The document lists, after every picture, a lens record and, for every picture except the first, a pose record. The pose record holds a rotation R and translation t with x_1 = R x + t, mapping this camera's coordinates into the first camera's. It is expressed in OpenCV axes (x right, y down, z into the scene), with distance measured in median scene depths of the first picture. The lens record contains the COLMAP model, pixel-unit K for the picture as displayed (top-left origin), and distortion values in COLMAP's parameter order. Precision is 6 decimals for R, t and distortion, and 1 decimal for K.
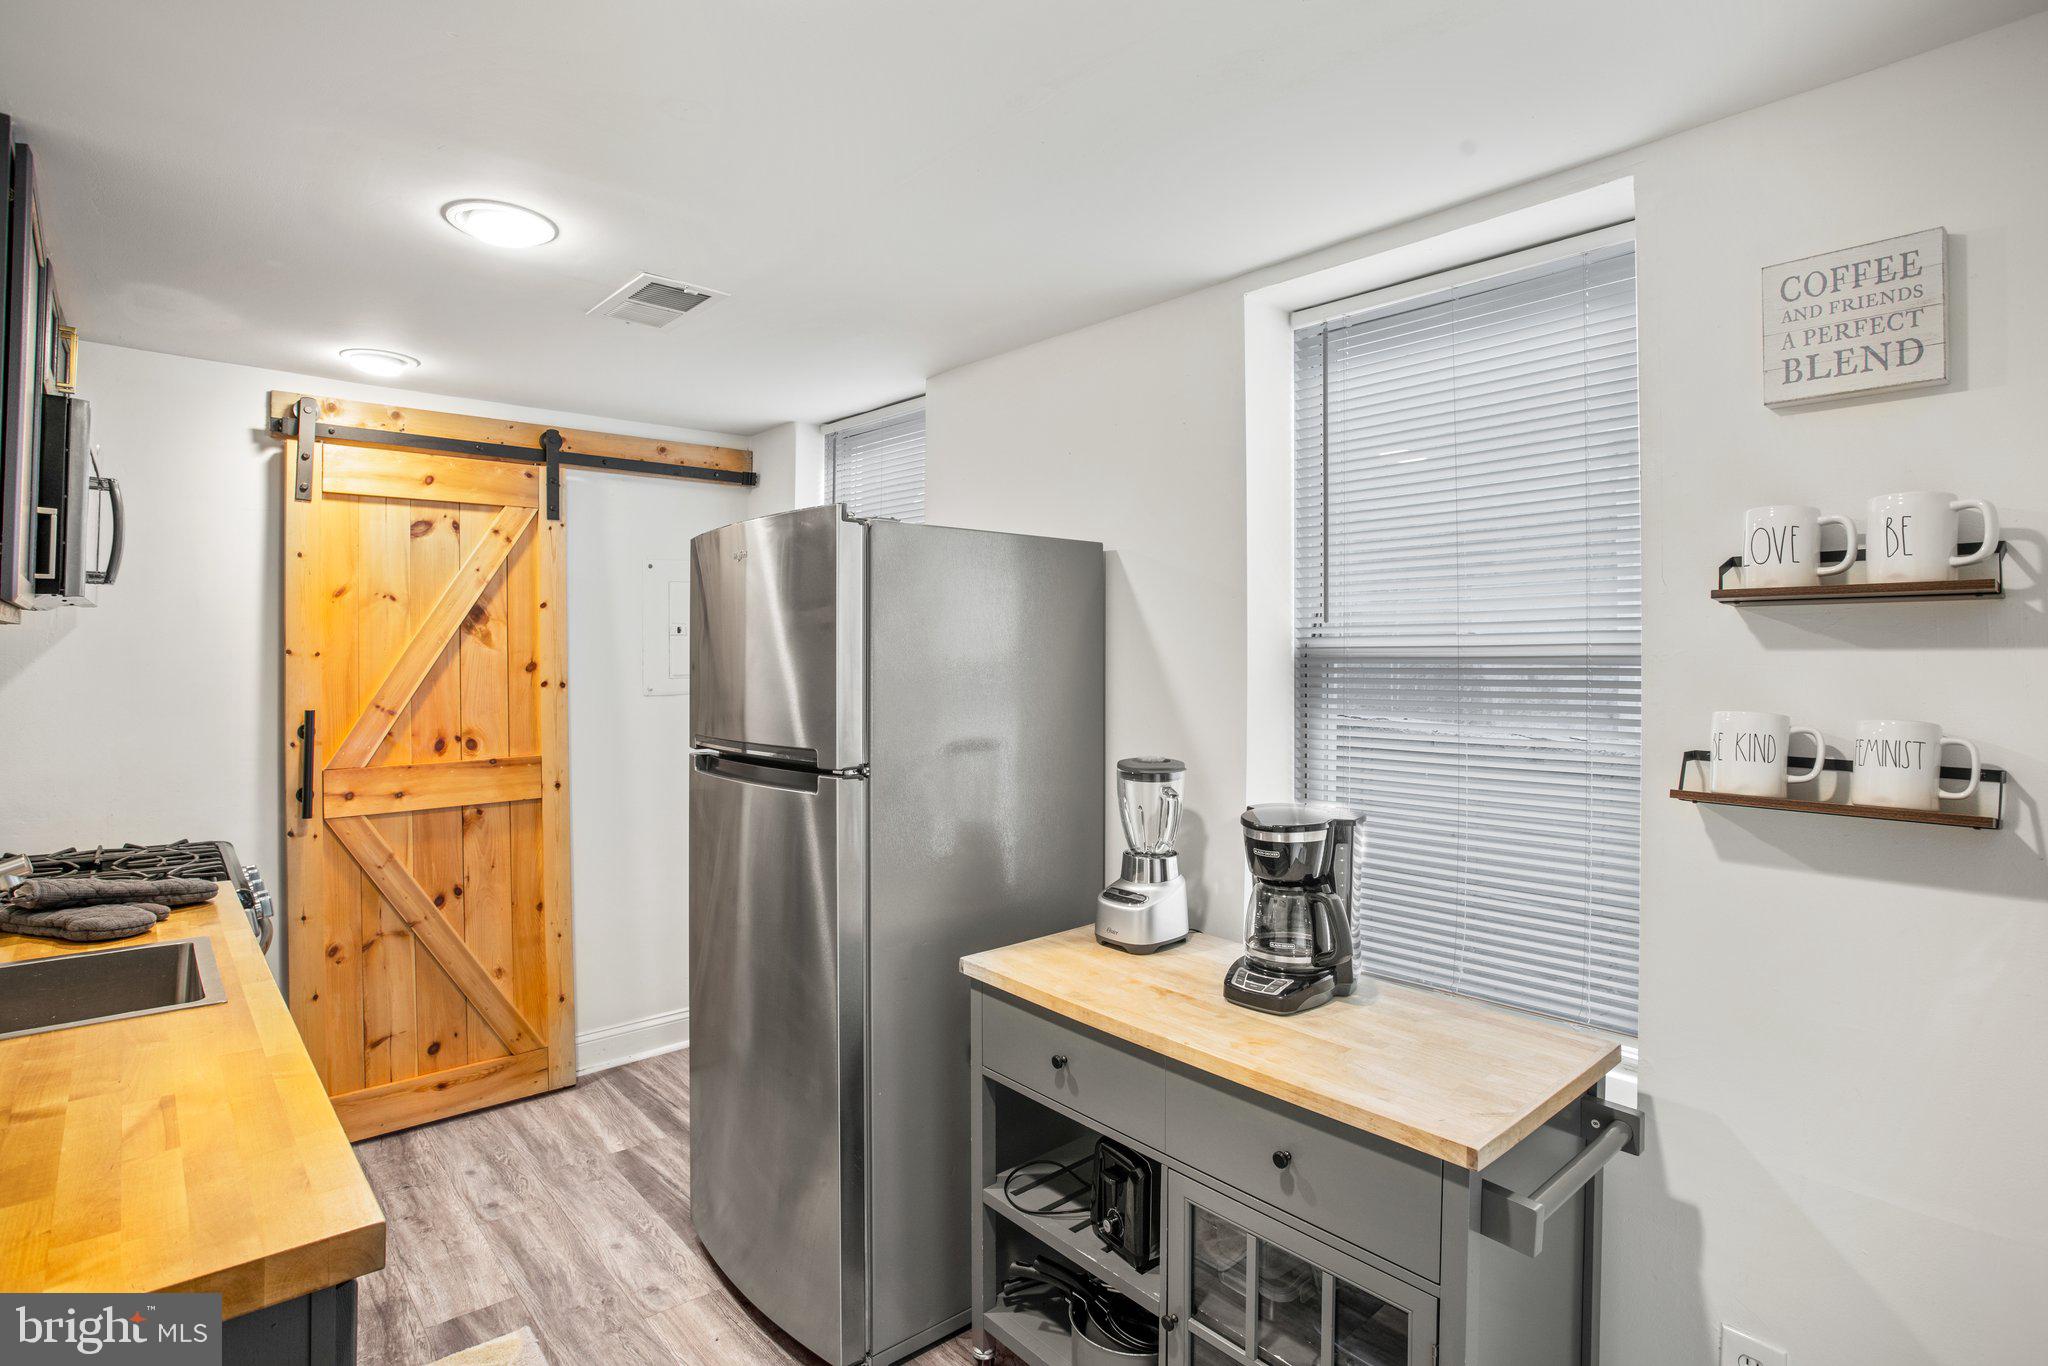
lens RADIAL K [[1033.0, 0, 1017.6], [0, 1033.0, 631.4], [0, 0, 1]] dist [-0.070652, 0.030878]
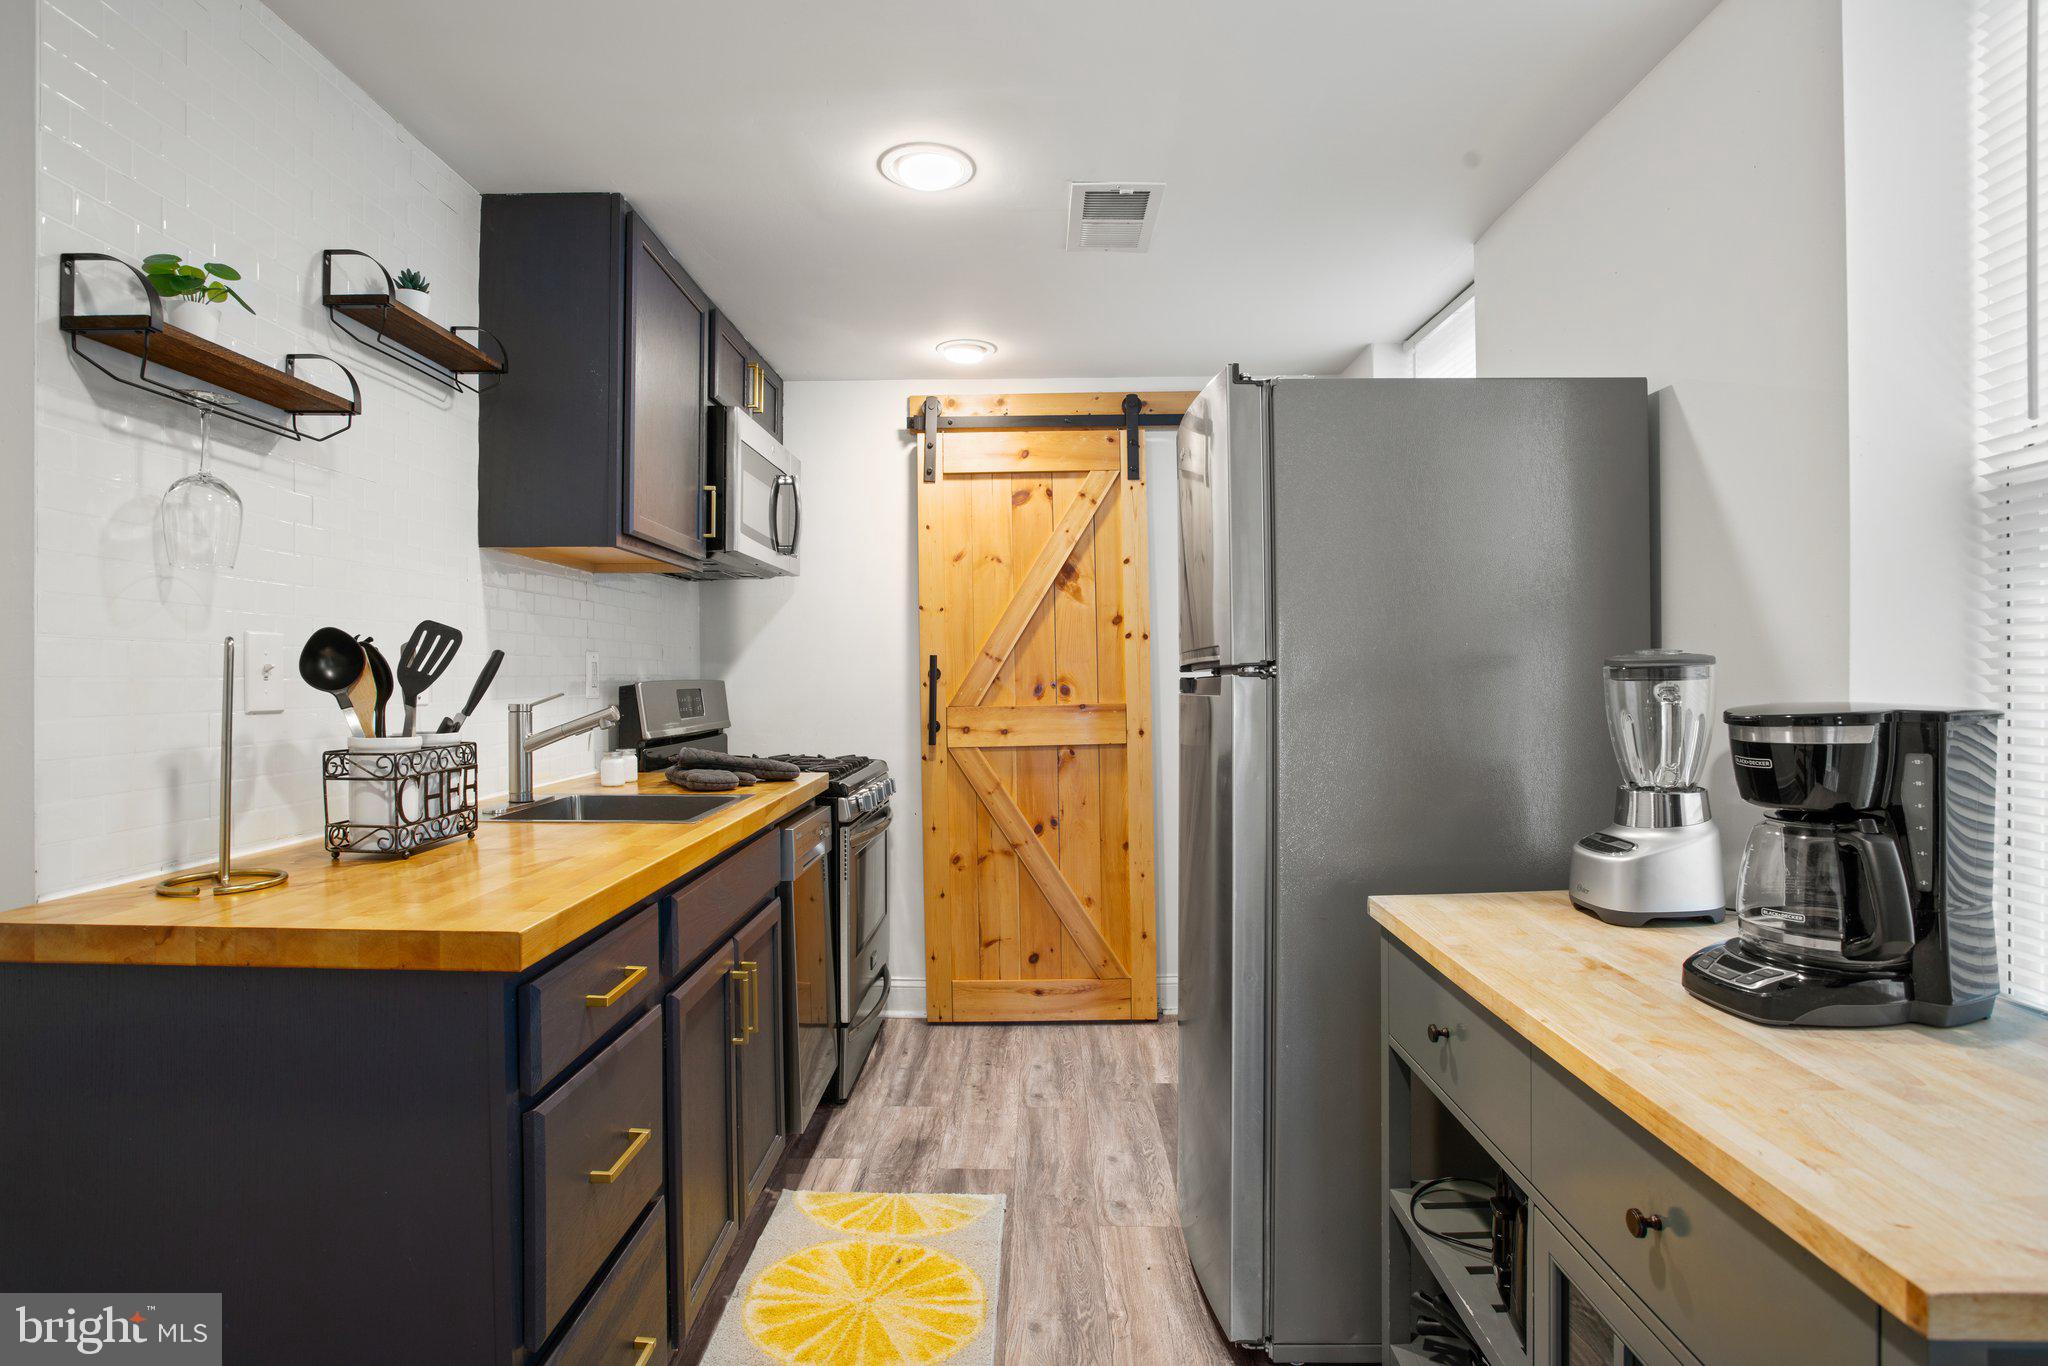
lens RADIAL K [[1033.0, 0, 1011.9], [0, 1033.0, 680.2], [0, 0, 1]] dist [-0.070652, 0.030878]
pose [[0.730144, -0.007861, -0.683248, 0.198097], [0.024735, 0.999583, 0.014932, 0.088709], [0.682845, -0.027803, 0.730034, 0.155499]]
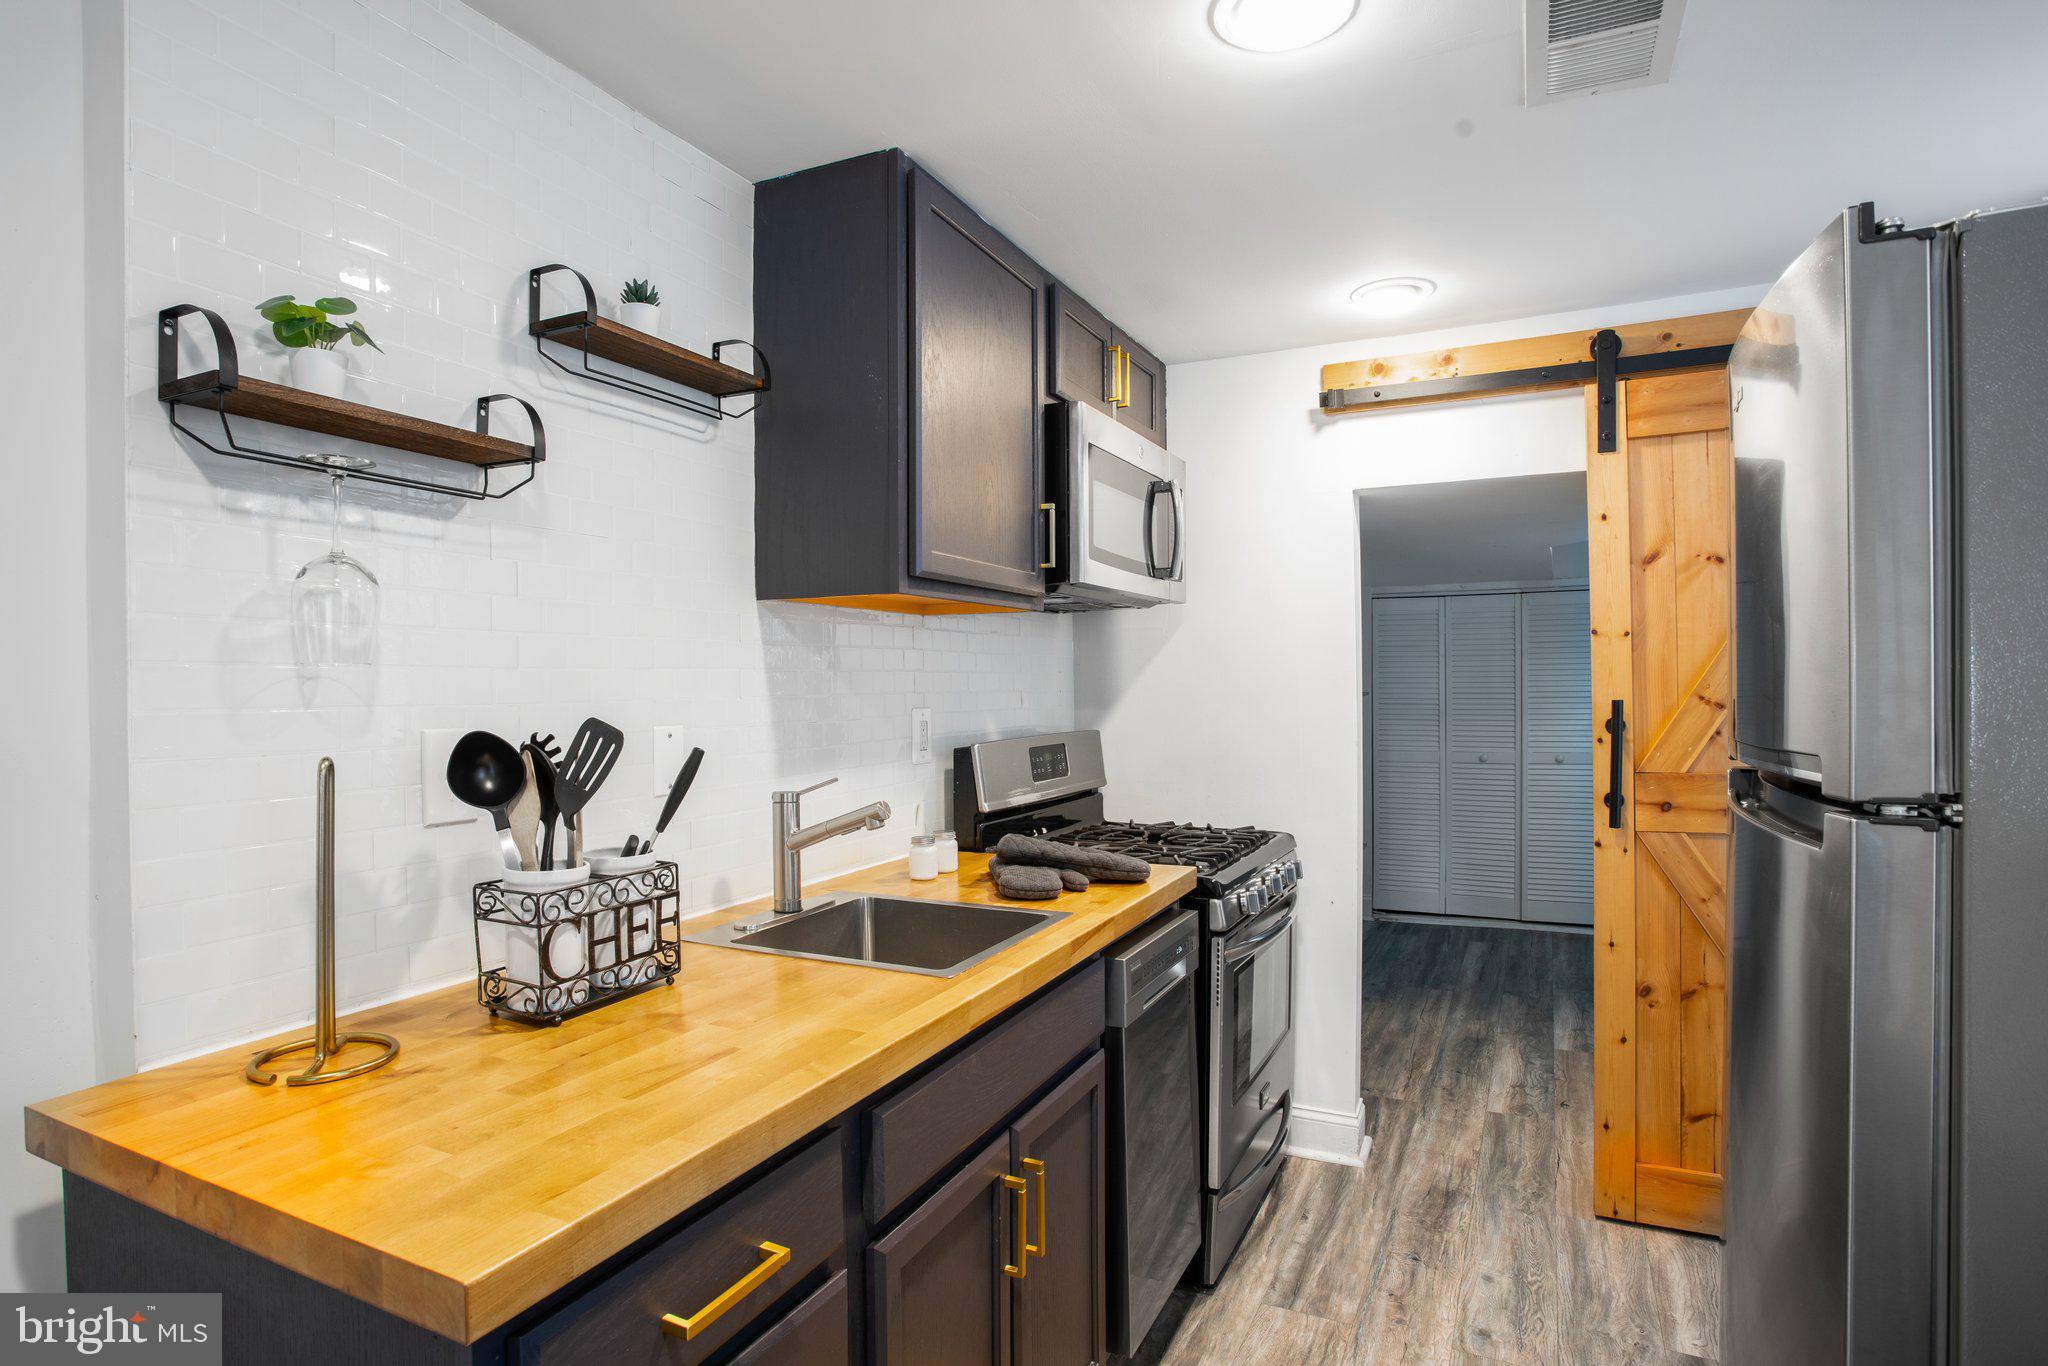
lens RADIAL K [[1033.0, 0, 993.3], [0, 1033.0, 706.5], [0, 0, 1]] dist [-0.070652, 0.030878]
pose [[0.349008, 0.010079, -0.937066, 0.058014], [0.033198, 0.999182, 0.023112, 0.048198], [0.936532, -0.039175, 0.348387, 0.347014]]
